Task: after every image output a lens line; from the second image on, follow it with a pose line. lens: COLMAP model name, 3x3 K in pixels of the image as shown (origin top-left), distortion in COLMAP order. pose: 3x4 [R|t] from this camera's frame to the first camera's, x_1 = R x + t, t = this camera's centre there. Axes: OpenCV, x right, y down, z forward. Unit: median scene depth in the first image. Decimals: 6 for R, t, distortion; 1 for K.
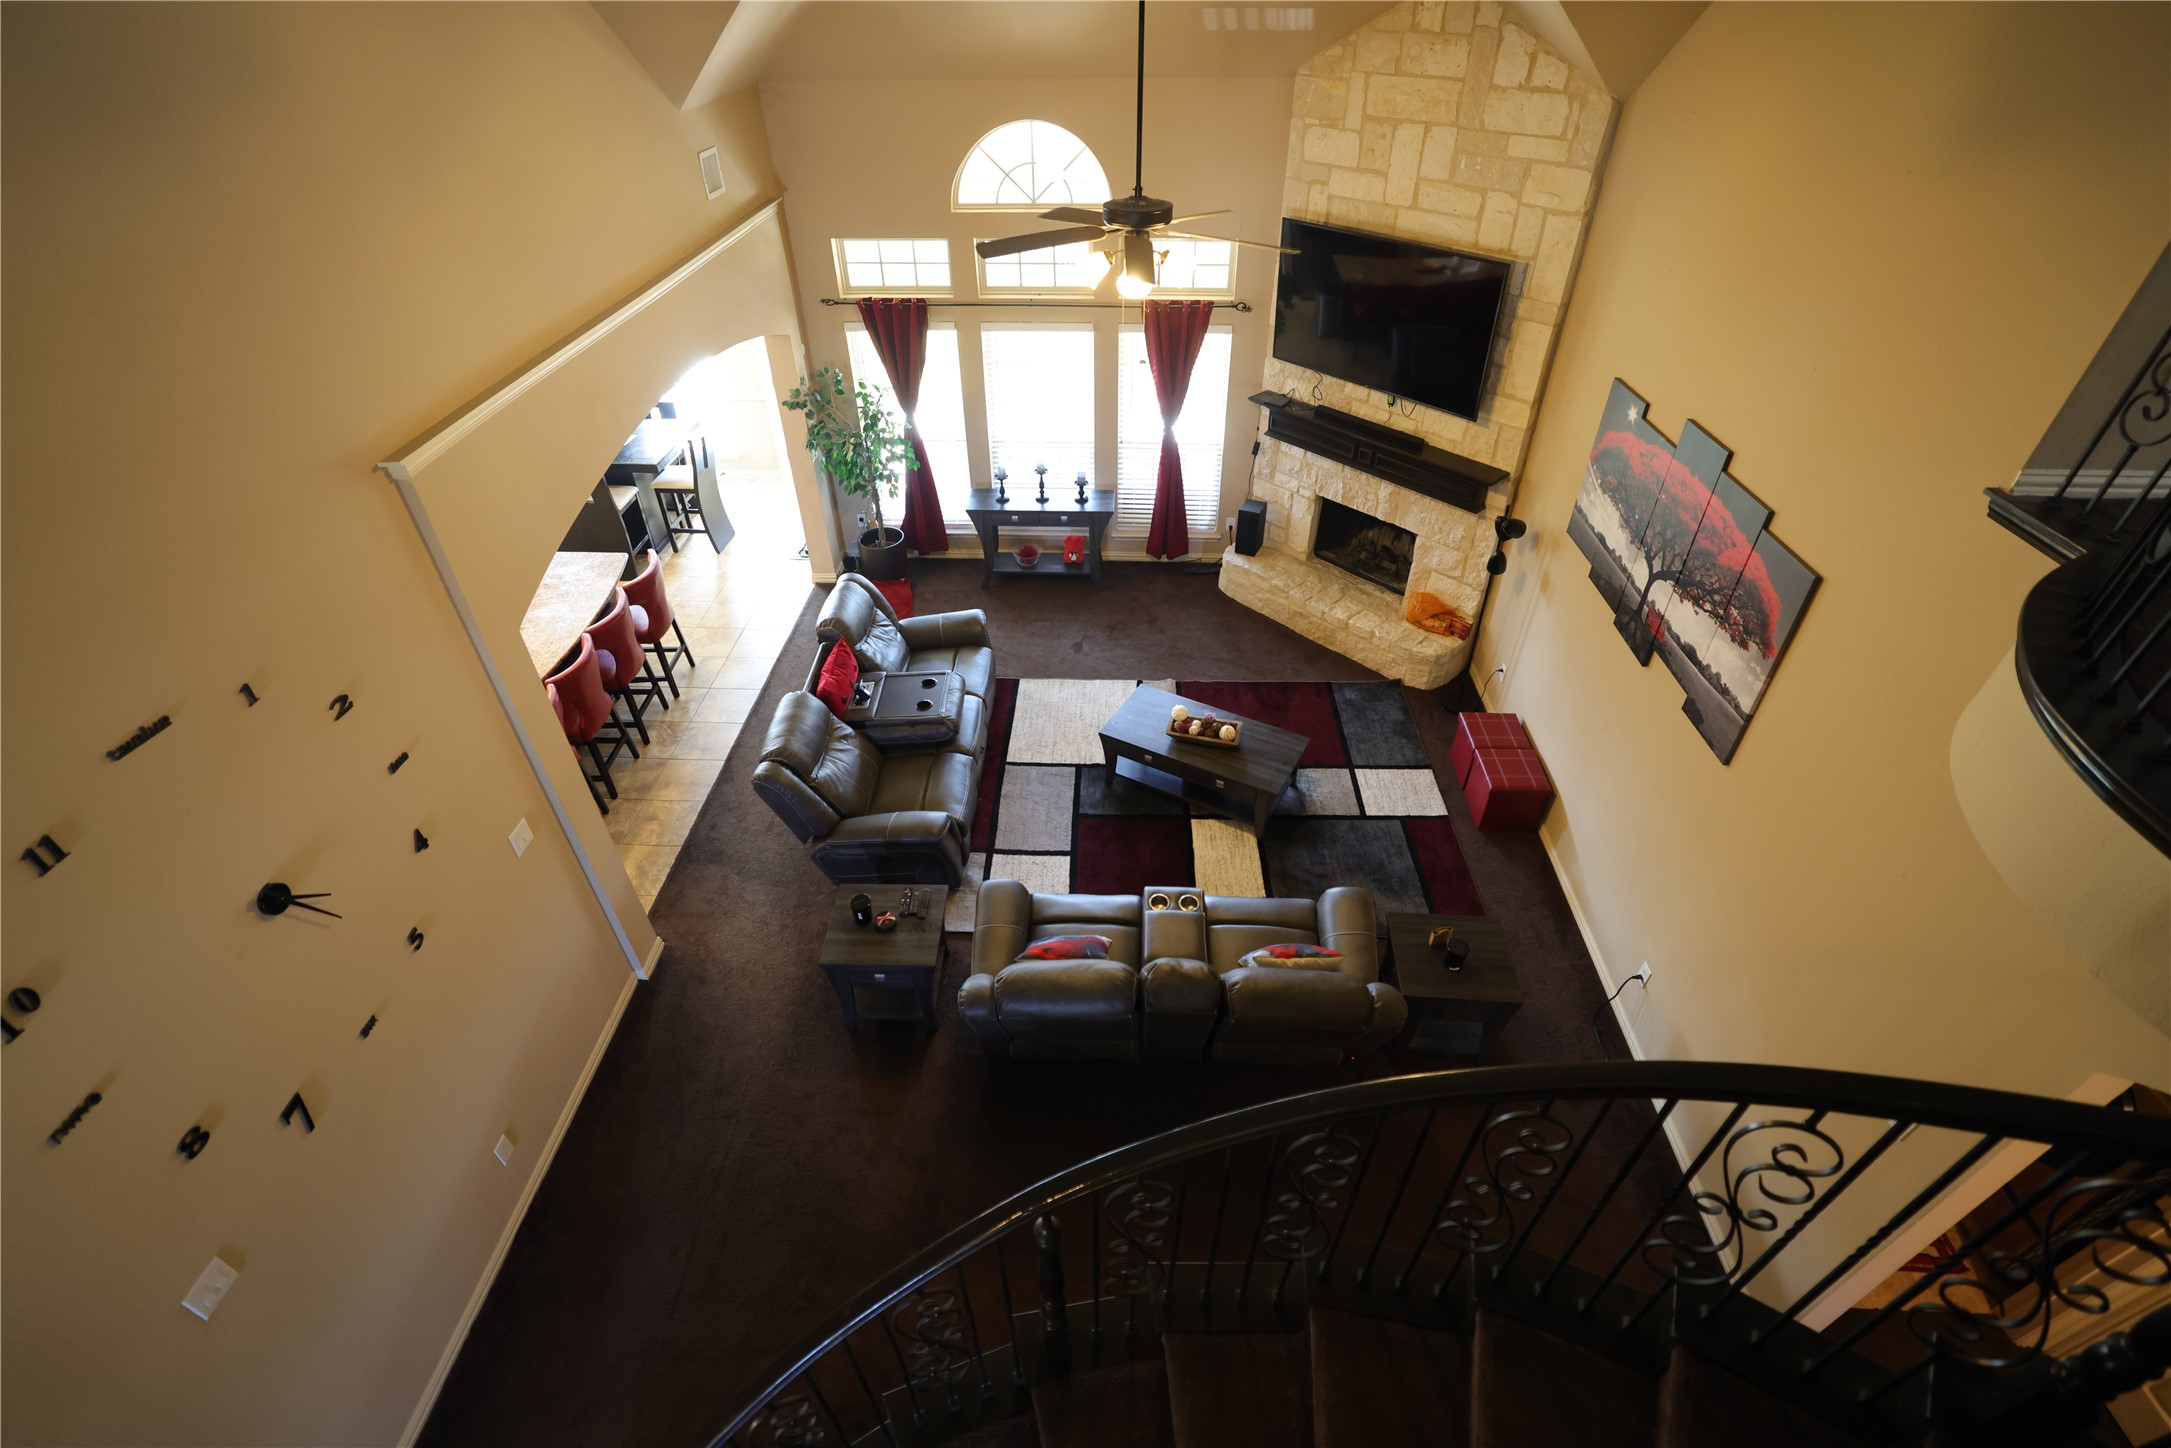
lens RADIAL K [[965.3, 0, 1085.5], [0, 965.3, 724.0], [0, 0, 1]] dist [-0.045939, 0.017335]
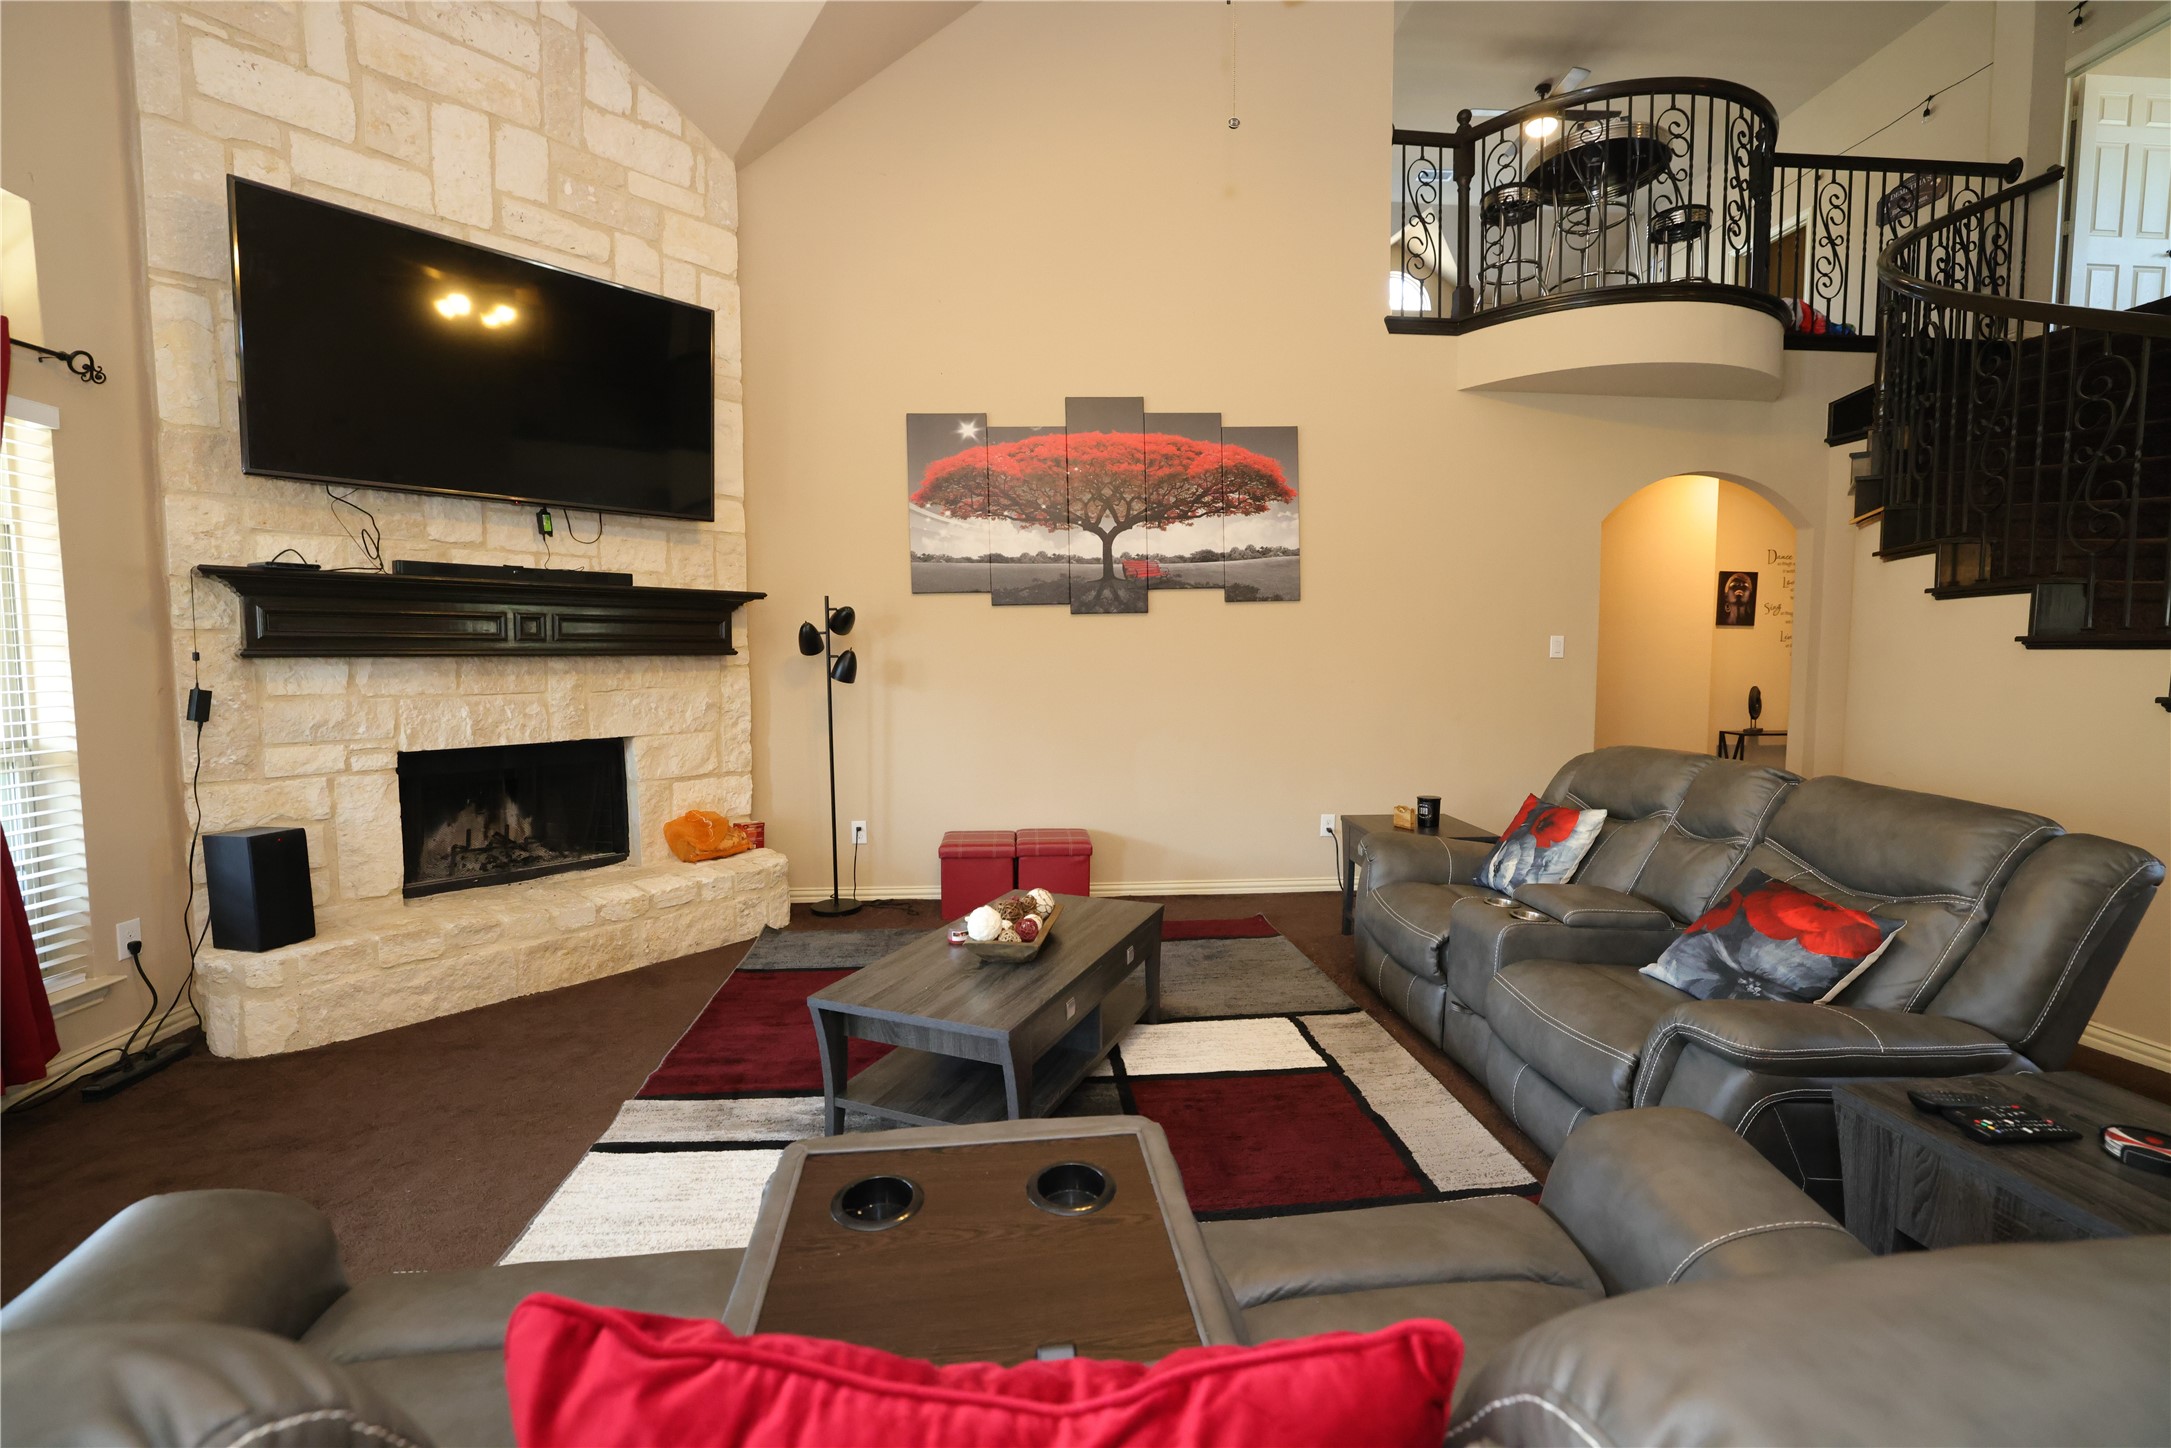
lens RADIAL K [[927.2, 0, 1087.0], [0, 927.2, 728.5], [0, 0, 1]] dist [-0.052947, 0.015884]
pose [[-0.129318, -0.067017, 0.989336, -0.303476], [0.628698, 0.766006, 0.134067, -0.100349], [-0.766822, 0.639331, -0.056925, 0.844423]]
